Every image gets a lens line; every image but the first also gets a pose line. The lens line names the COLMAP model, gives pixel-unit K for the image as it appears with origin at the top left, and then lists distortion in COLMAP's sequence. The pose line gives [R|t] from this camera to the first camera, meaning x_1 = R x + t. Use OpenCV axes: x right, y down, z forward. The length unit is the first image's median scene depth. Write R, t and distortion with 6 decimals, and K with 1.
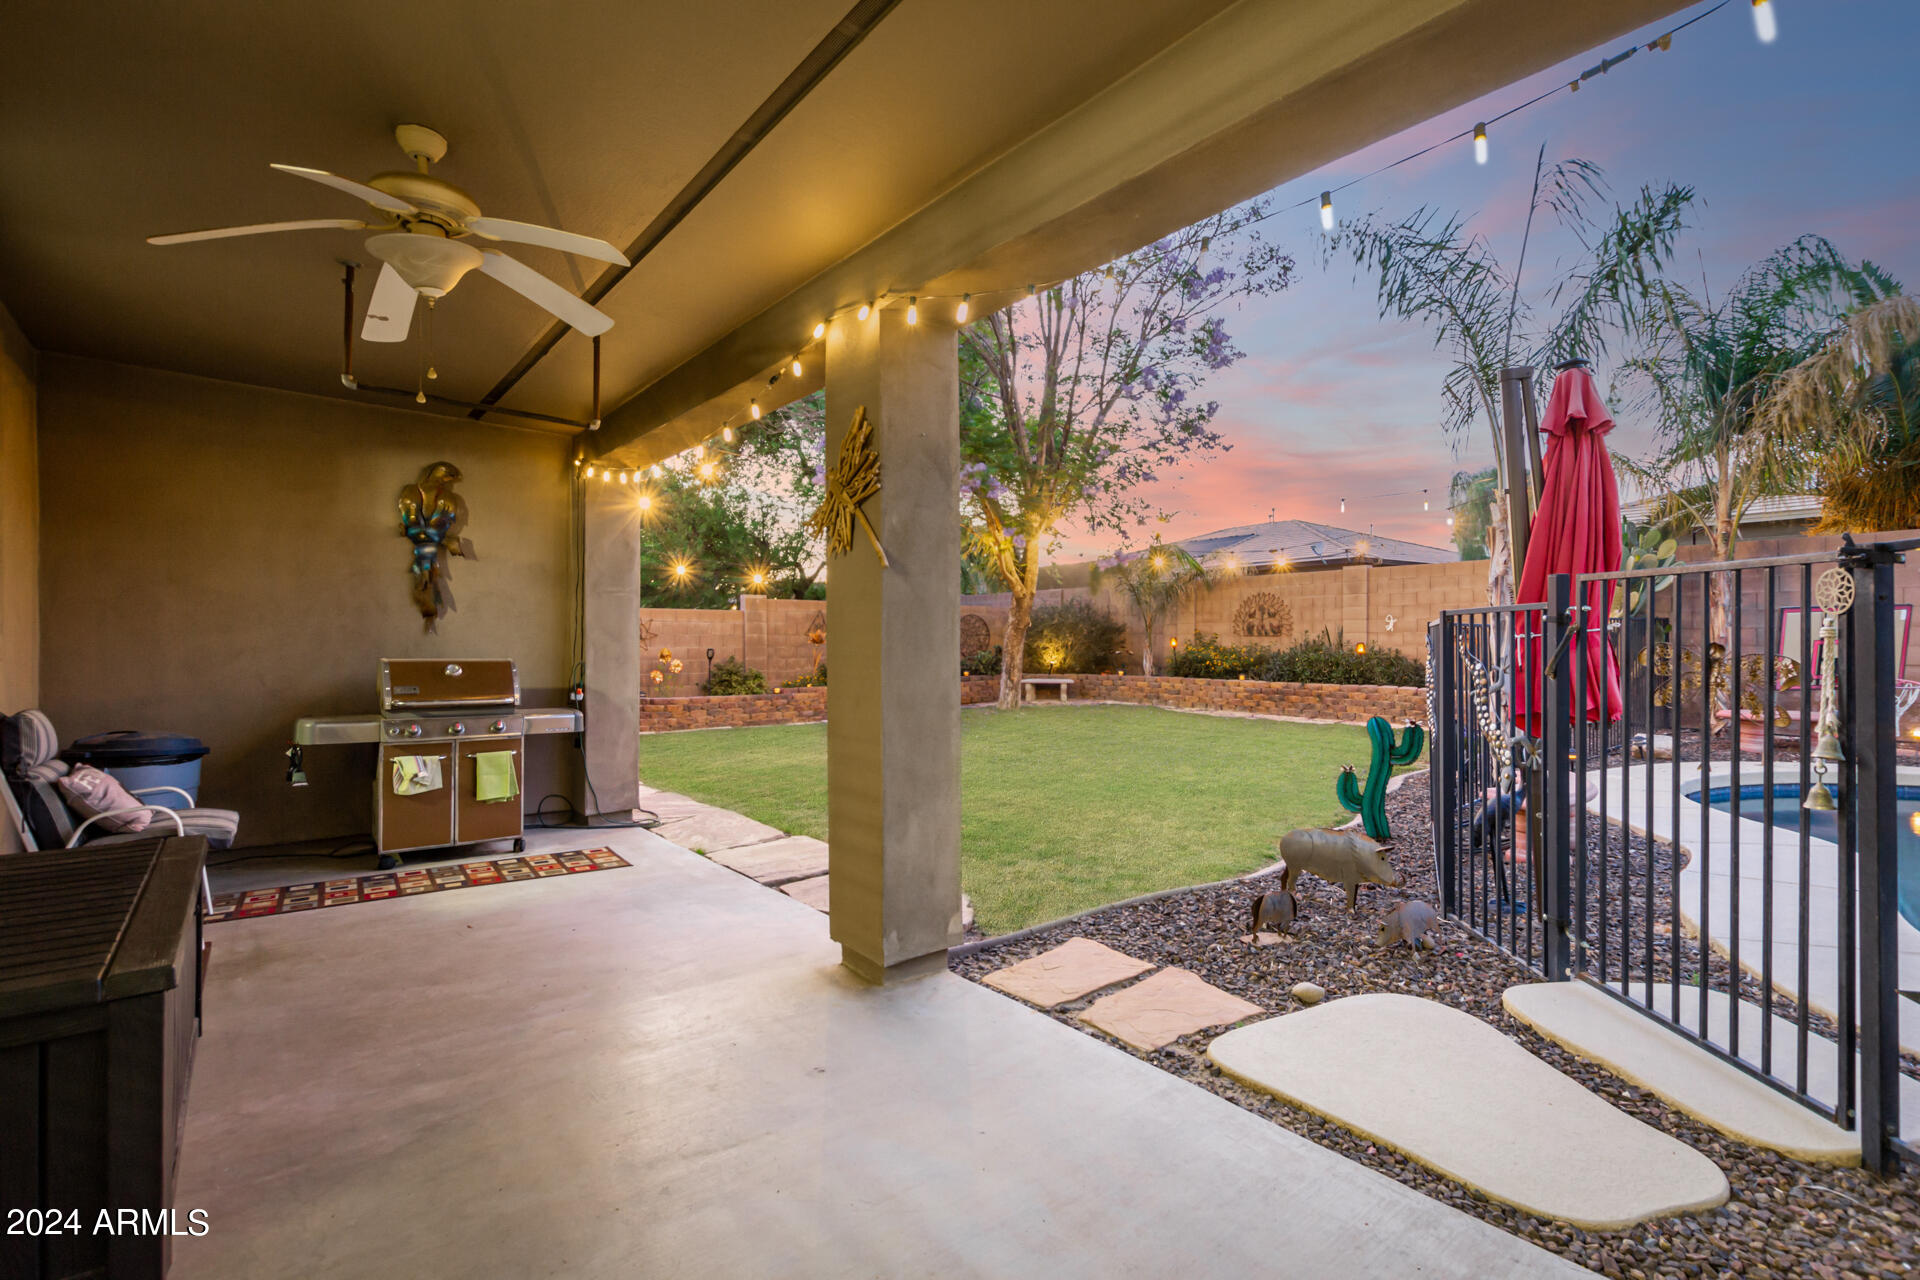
lens RADIAL K [[874.7, 0, 1004.9], [0, 874.7, 631.9], [0, 0, 1]] dist [0.002355, -0.001556]
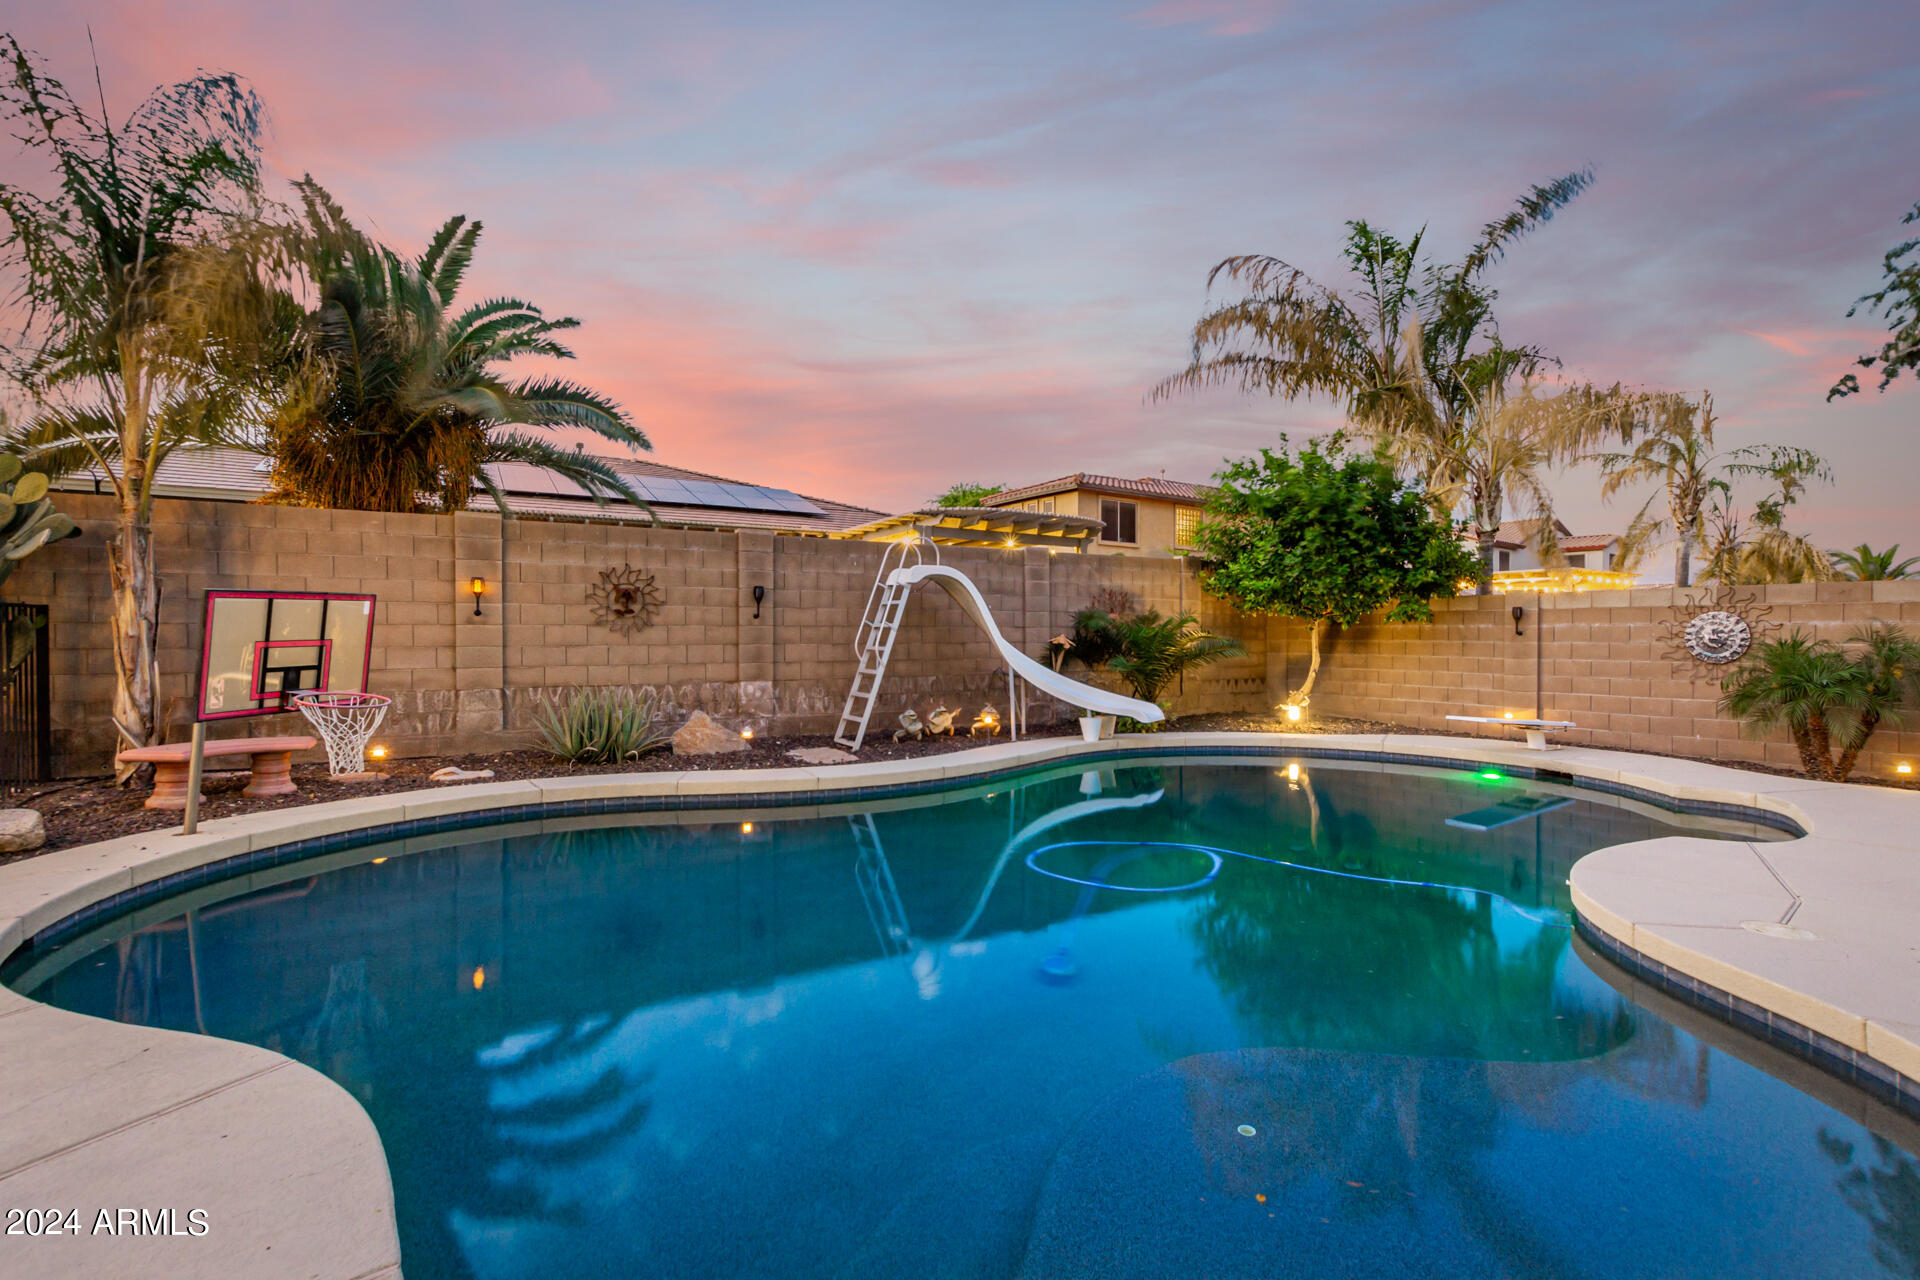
lens RADIAL K [[874.7, 0, 957.5], [0, 874.7, 667.2], [0, 0, 1]] dist [0.002355, -0.001556]
pose [[0.156178, -0.028382, 0.987321, 0.187546], [-0.008960, 0.999505, 0.030149, 0.003056], [-0.987688, -0.013555, 0.155846, 0.200553]]
